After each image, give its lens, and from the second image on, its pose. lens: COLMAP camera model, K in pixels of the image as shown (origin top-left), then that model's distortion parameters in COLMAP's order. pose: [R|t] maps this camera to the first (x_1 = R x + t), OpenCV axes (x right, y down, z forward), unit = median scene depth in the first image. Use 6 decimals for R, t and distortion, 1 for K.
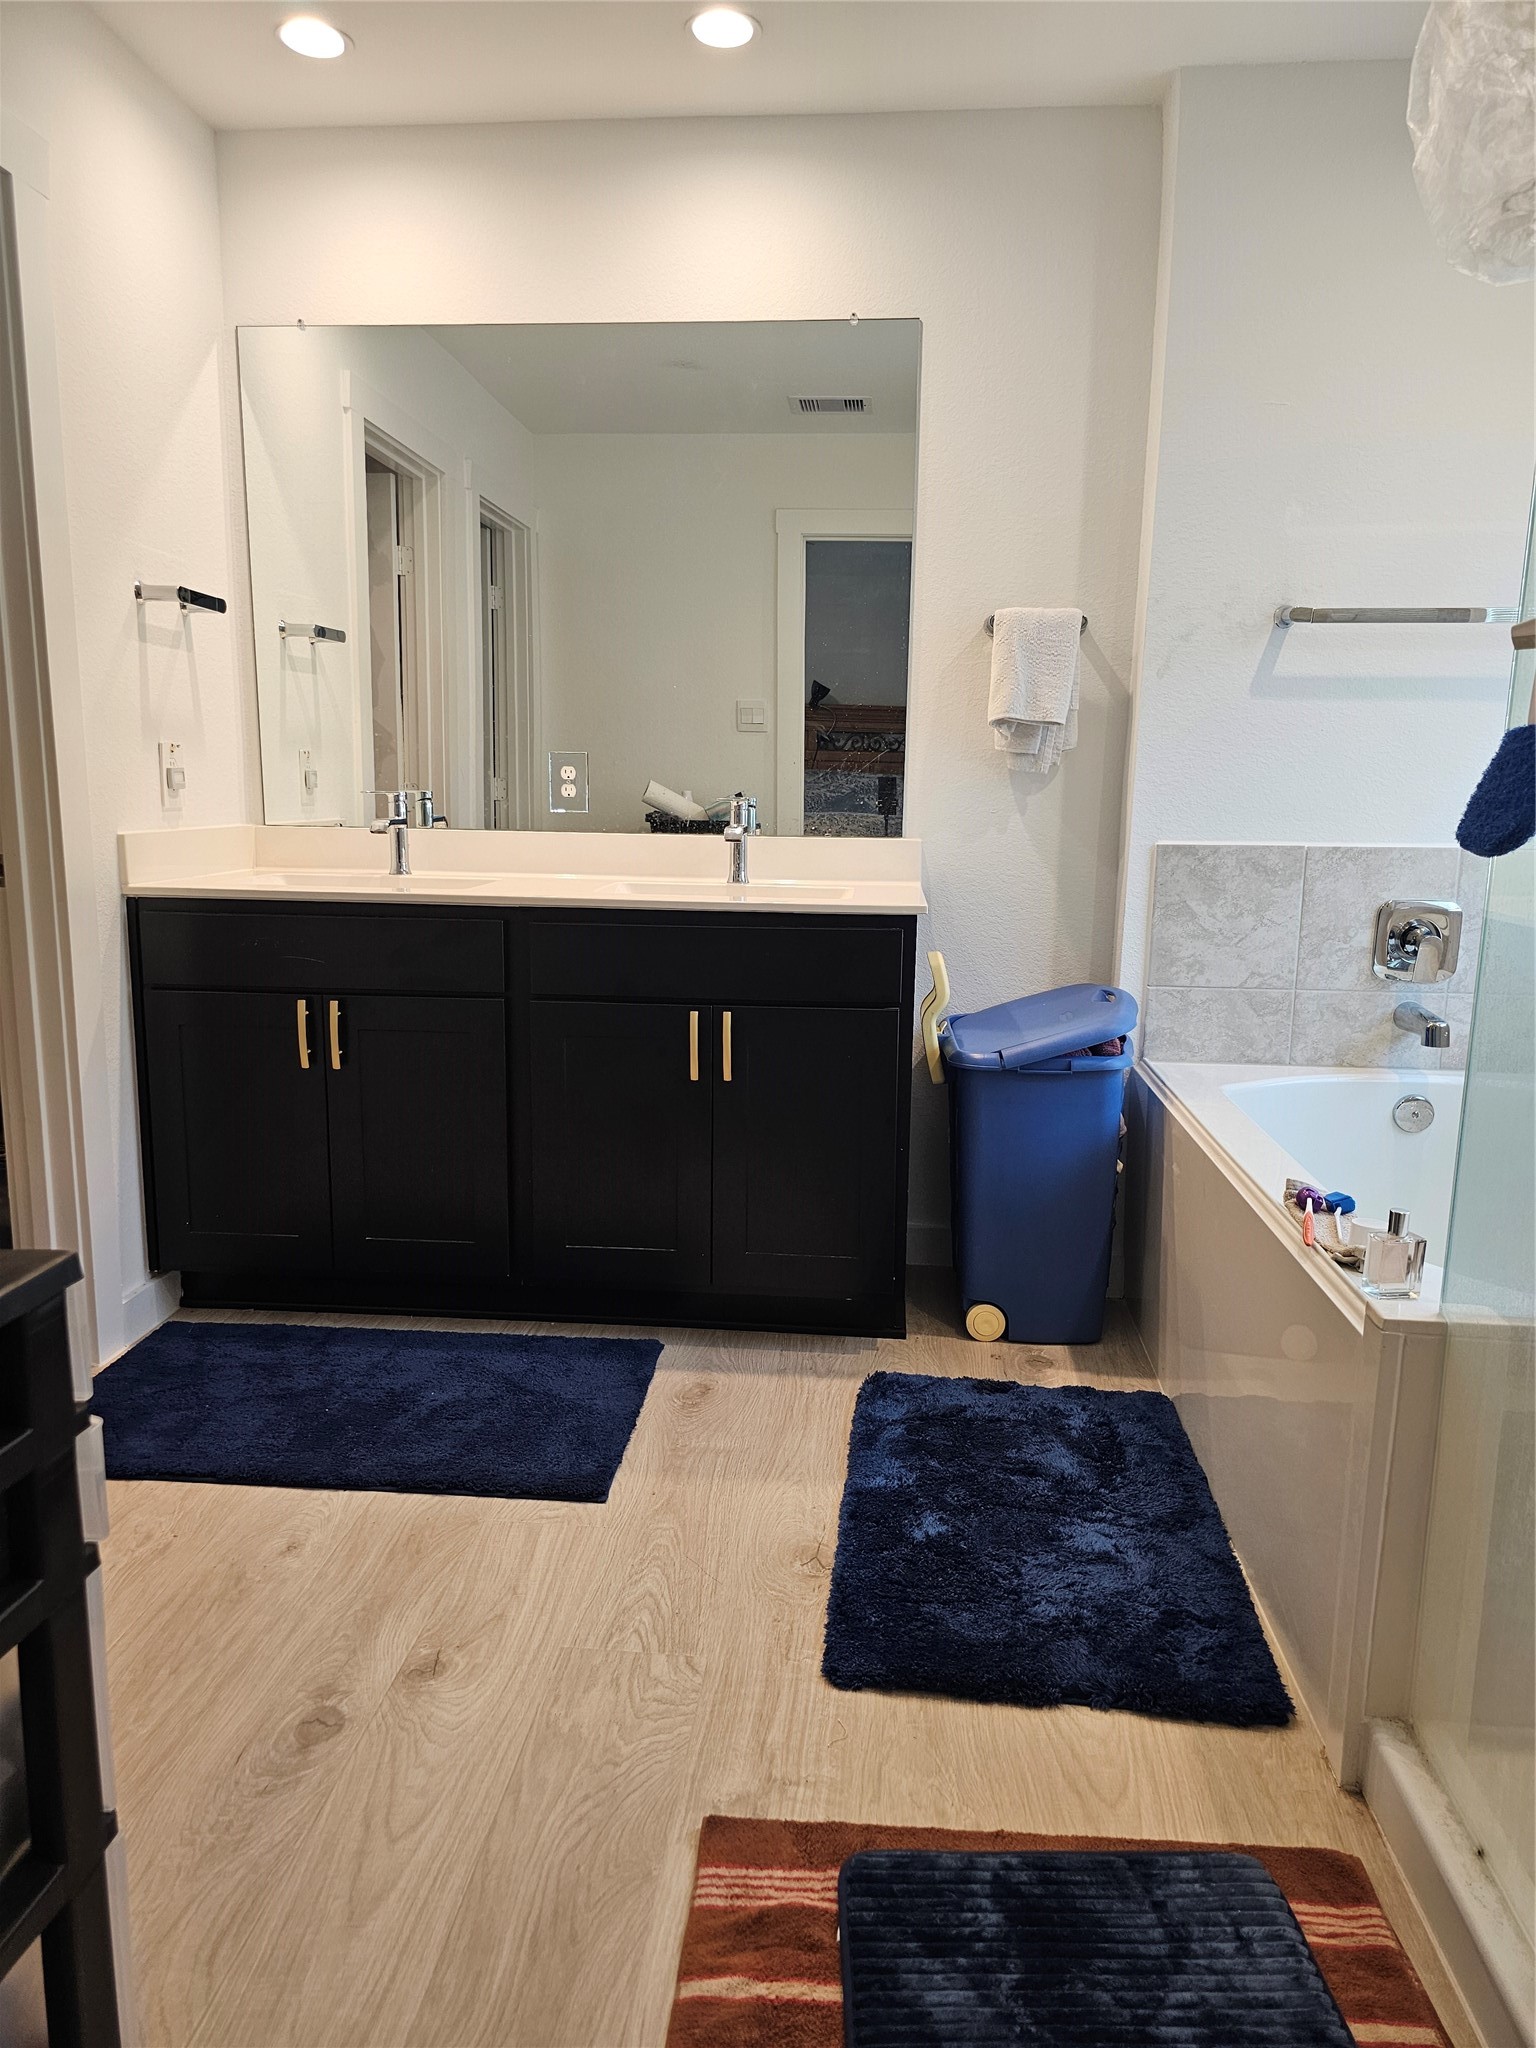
lens RADIAL K [[1385.9, 0, 767.0], [0, 1385.9, 1037.2], [0, 0, 1]] dist [0.075275, -0.001289]
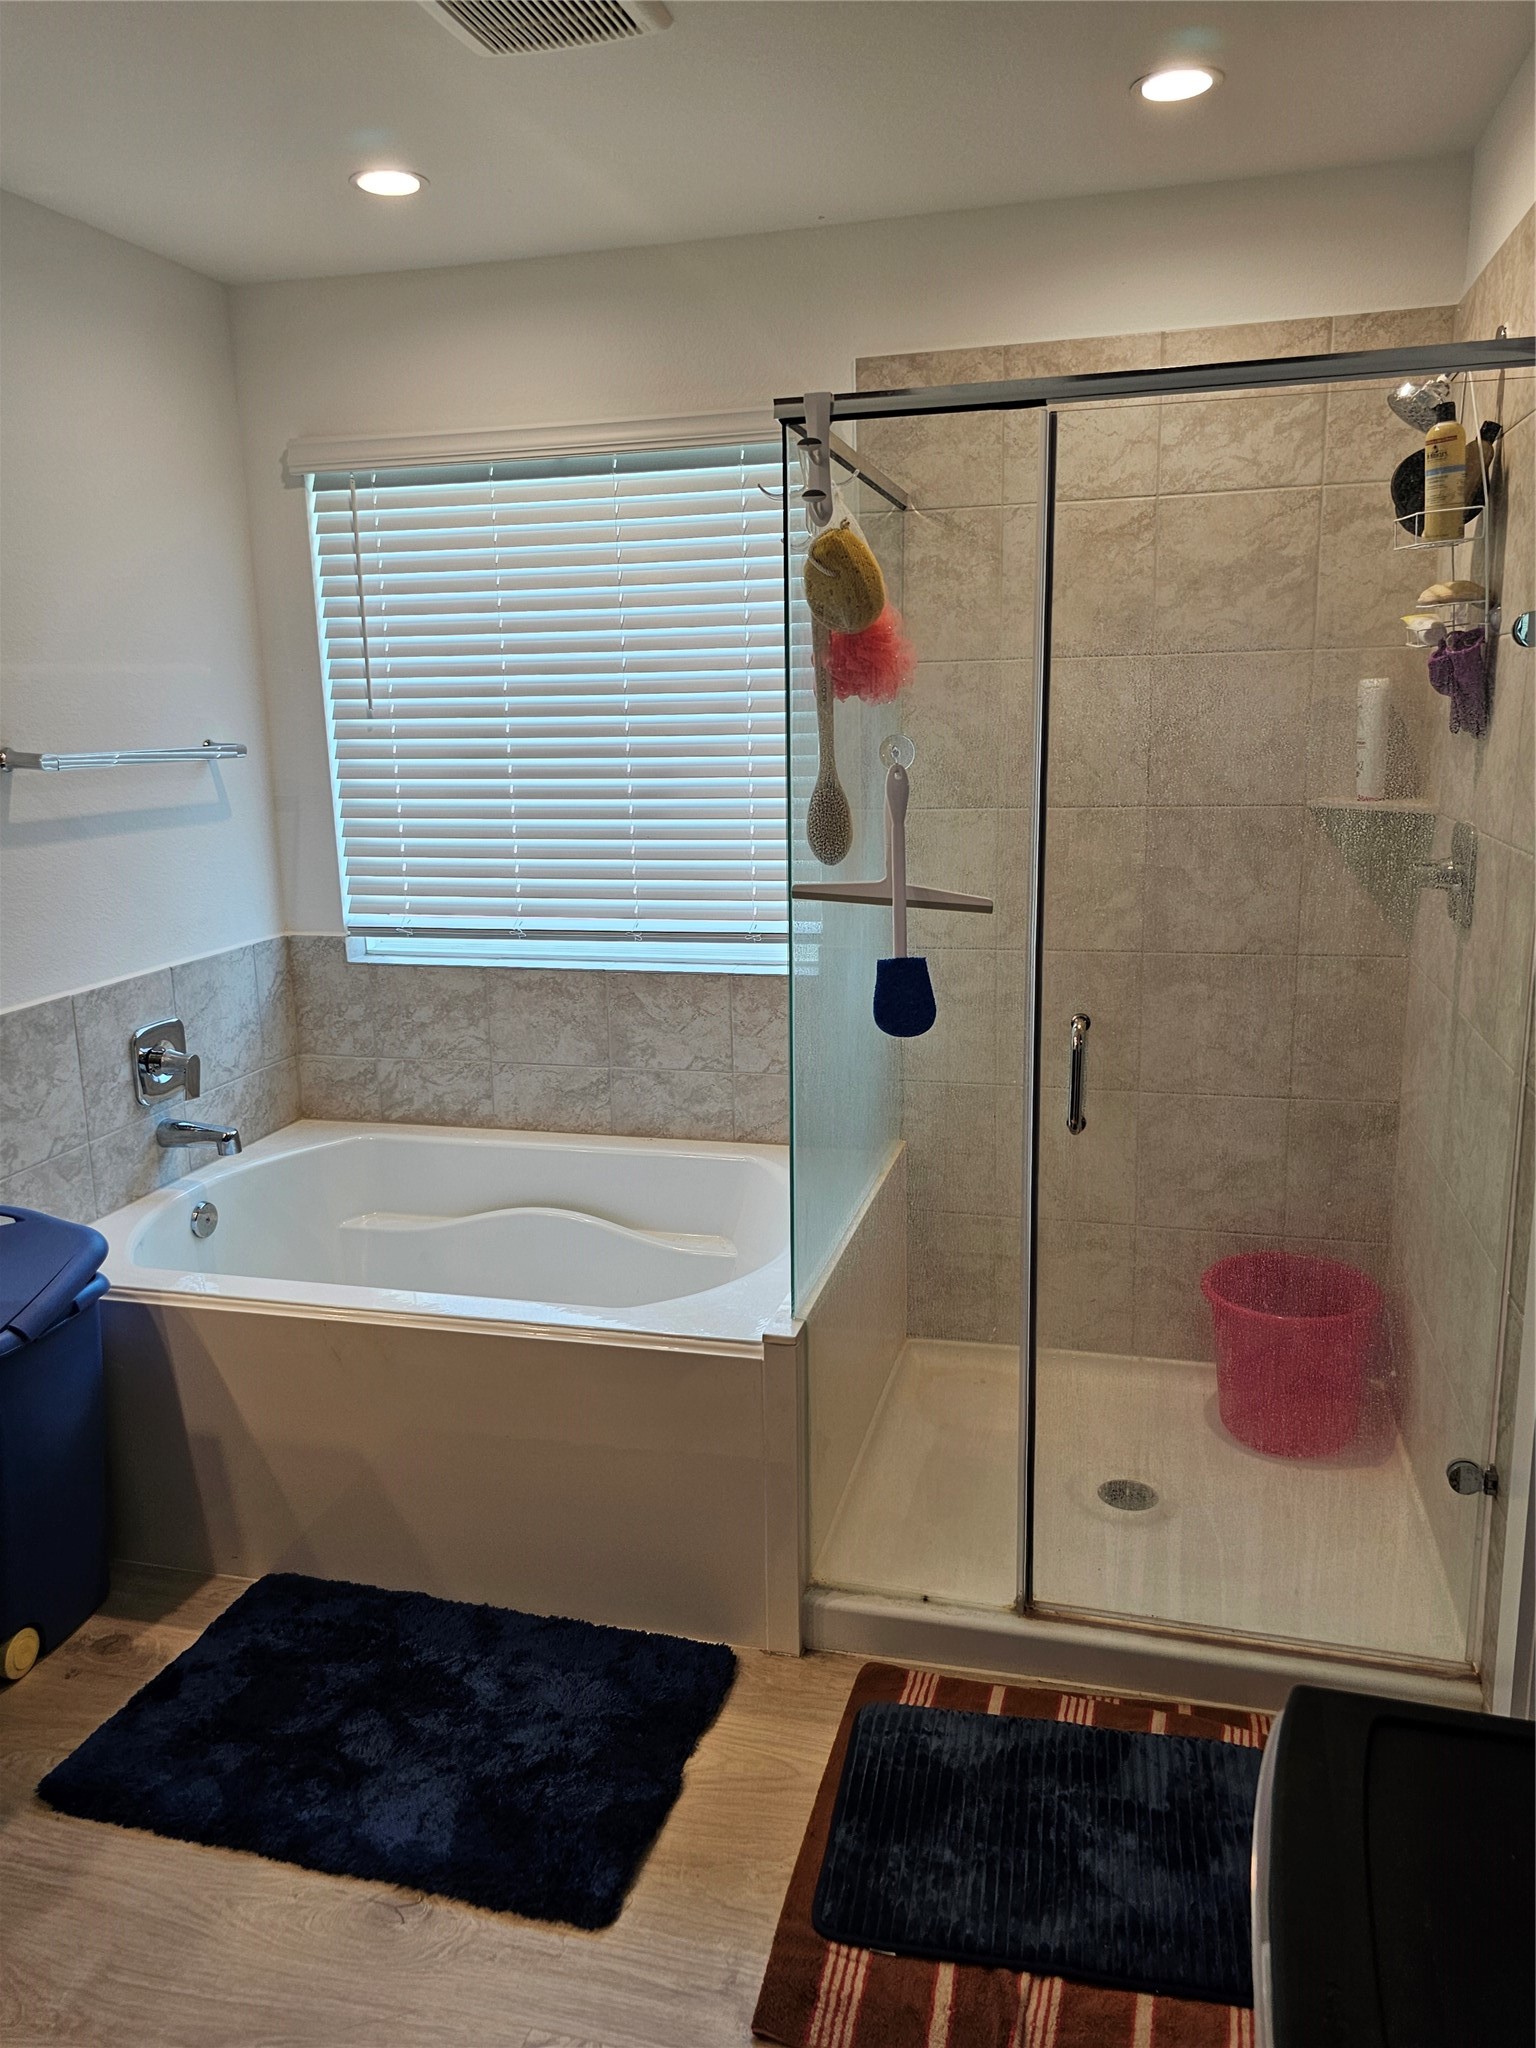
lens RADIAL K [[1429.9, 0, 907.4], [0, 1429.9, 1018.1], [0, 0, 1]] dist [-0.000265, -0.000310]
pose [[0.089860, -0.226700, 0.969810, -0.517446], [0.152486, 0.965401, 0.211541, -0.247720], [-0.984212, 0.128873, 0.121319, 0.346030]]
